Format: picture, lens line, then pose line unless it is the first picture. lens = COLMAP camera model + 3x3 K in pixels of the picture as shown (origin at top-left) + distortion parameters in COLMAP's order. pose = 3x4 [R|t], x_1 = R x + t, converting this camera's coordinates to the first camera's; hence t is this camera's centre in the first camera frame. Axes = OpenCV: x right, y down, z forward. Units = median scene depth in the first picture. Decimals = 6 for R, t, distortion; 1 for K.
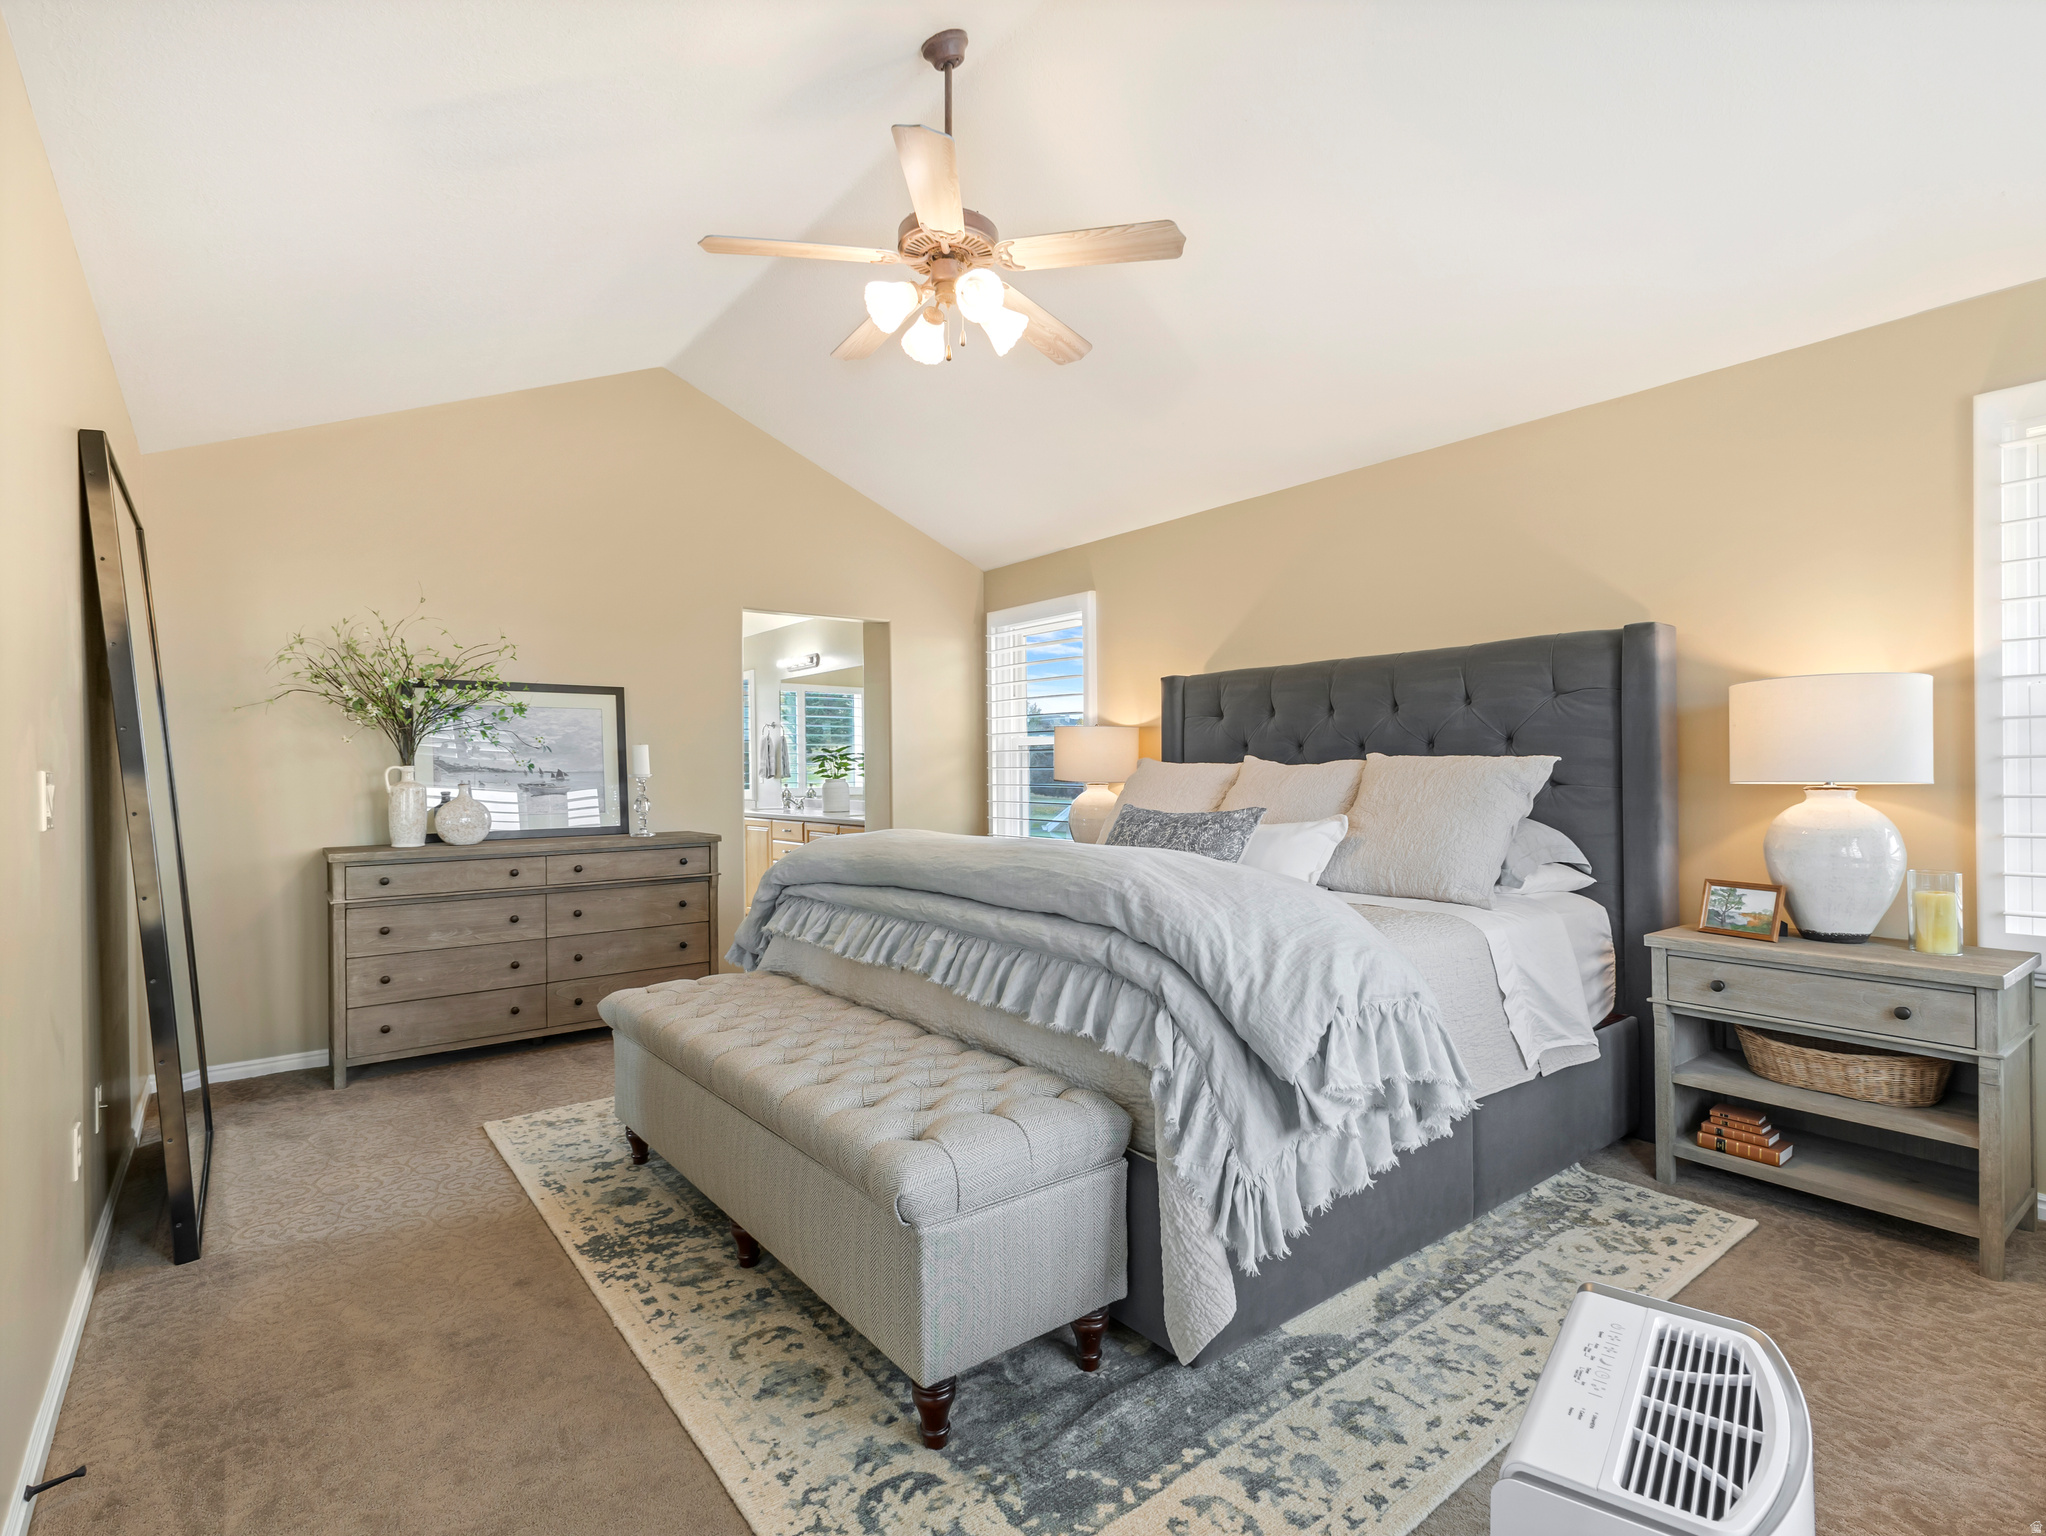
lens RADIAL K [[1009.1, 0, 1022.8], [0, 1009.1, 765.3], [0, 0, 1]] dist [0.013750, -0.001297]
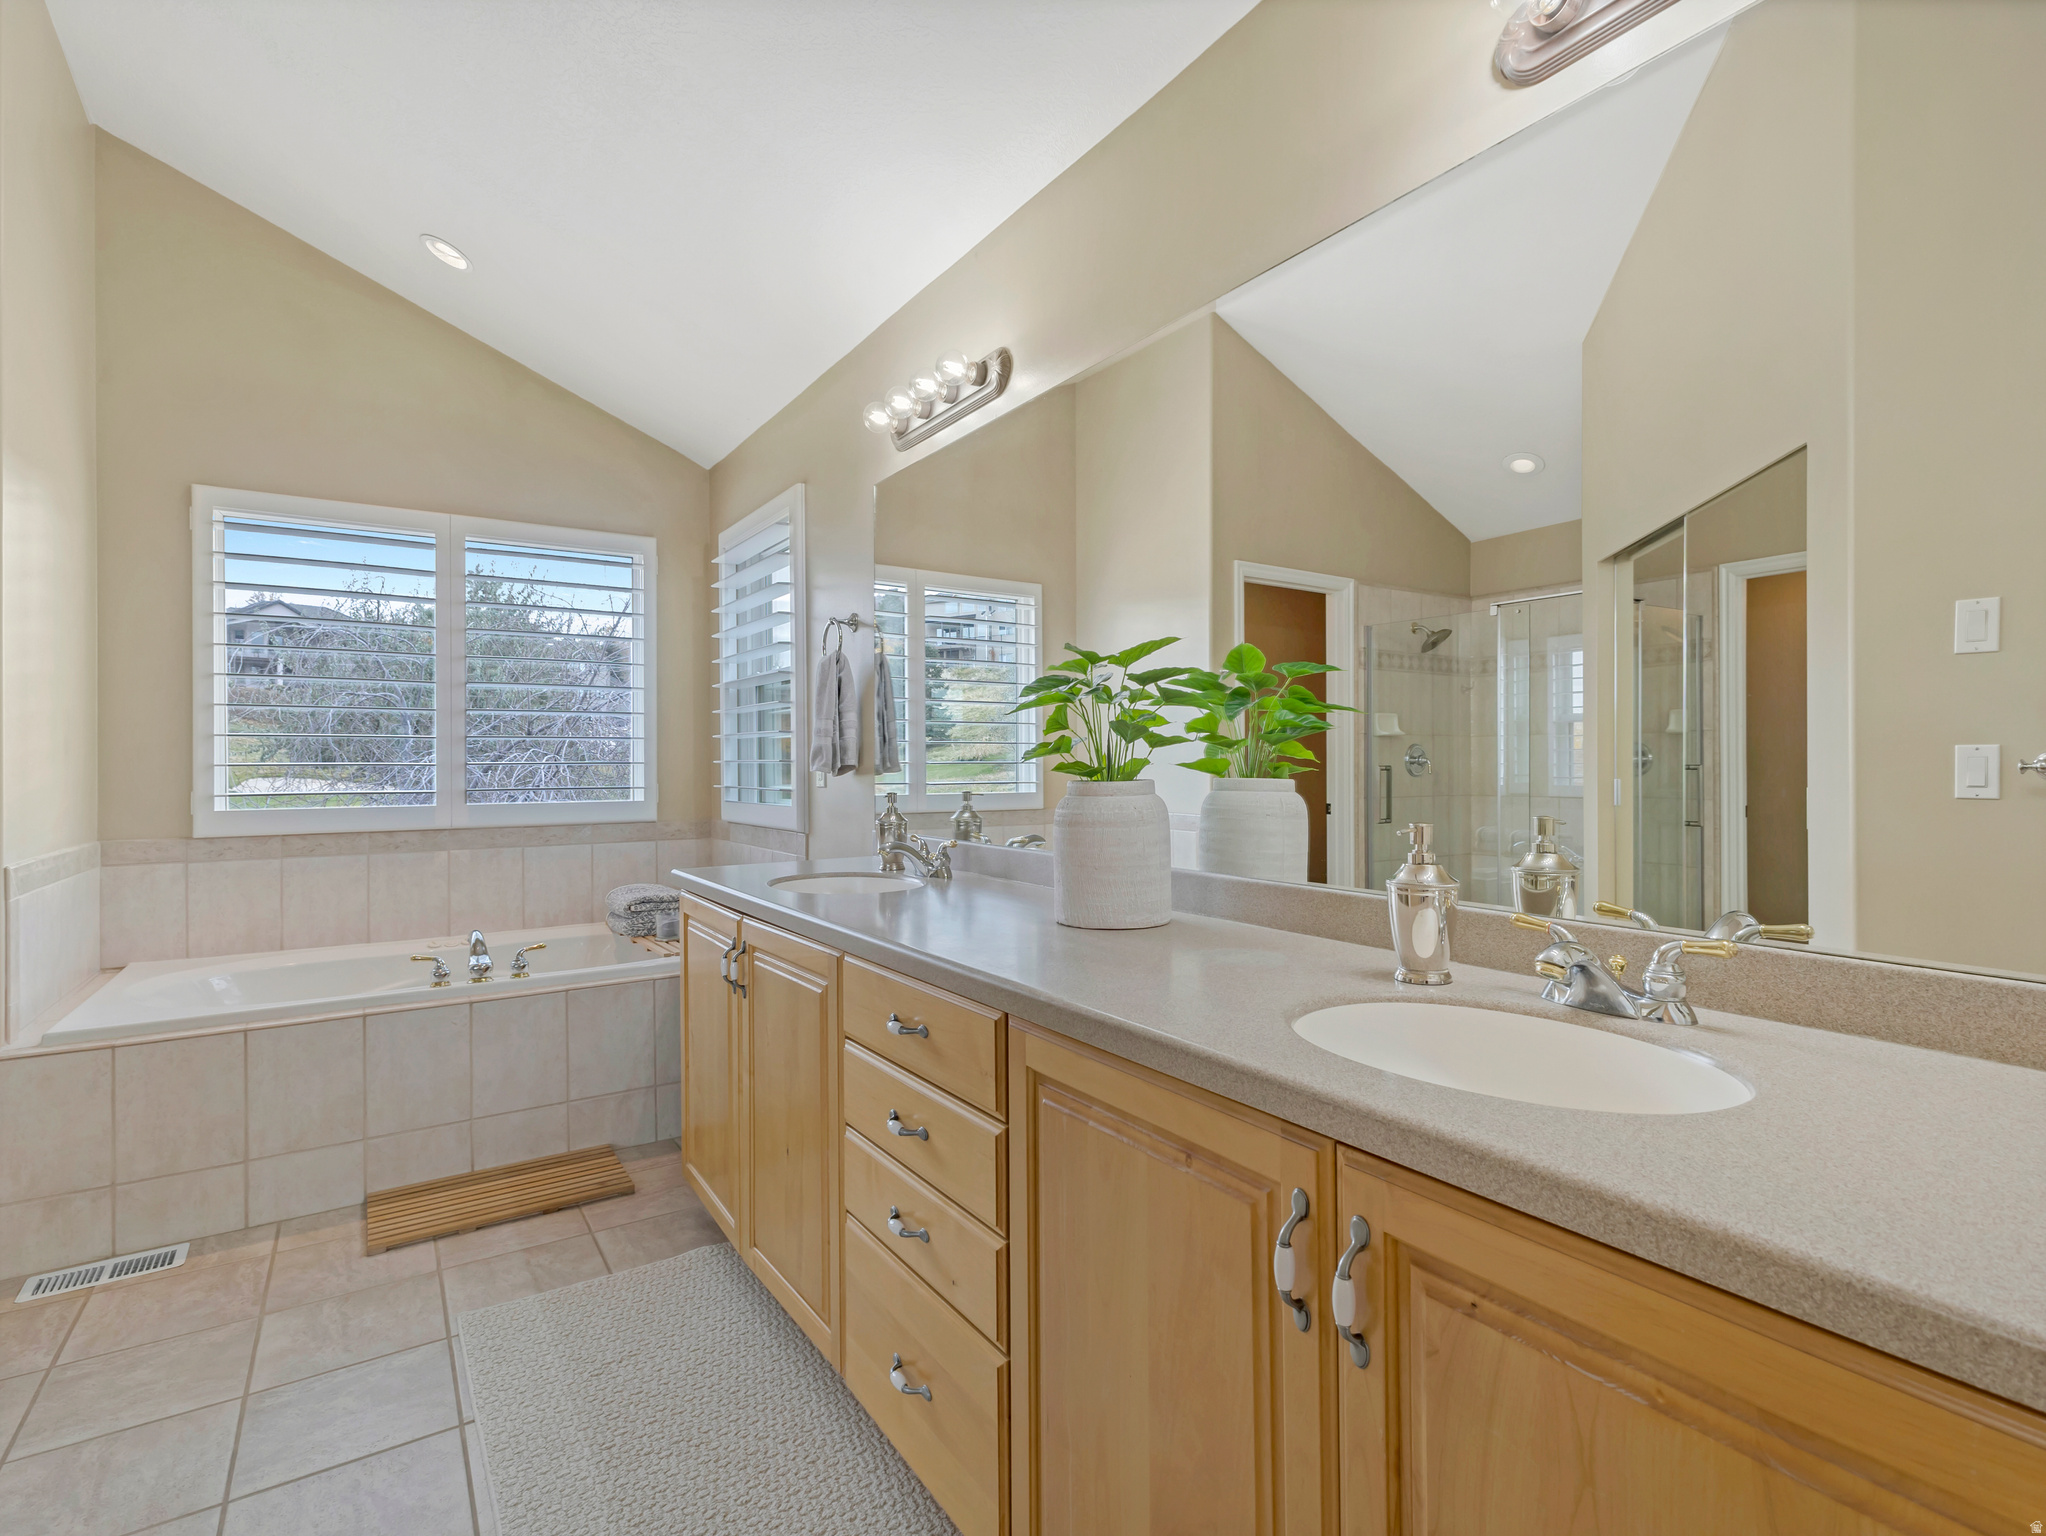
lens RADIAL K [[1009.1, 0, 1021.4], [0, 1009.1, 769.6], [0, 0, 1]] dist [0.013750, -0.001297]
pose [[0.997137, 0.008825, -0.075104, -0.186063], [-0.008325, 0.999941, 0.006973, 0.009473], [0.075161, -0.006328, 0.997151, 0.753184]]
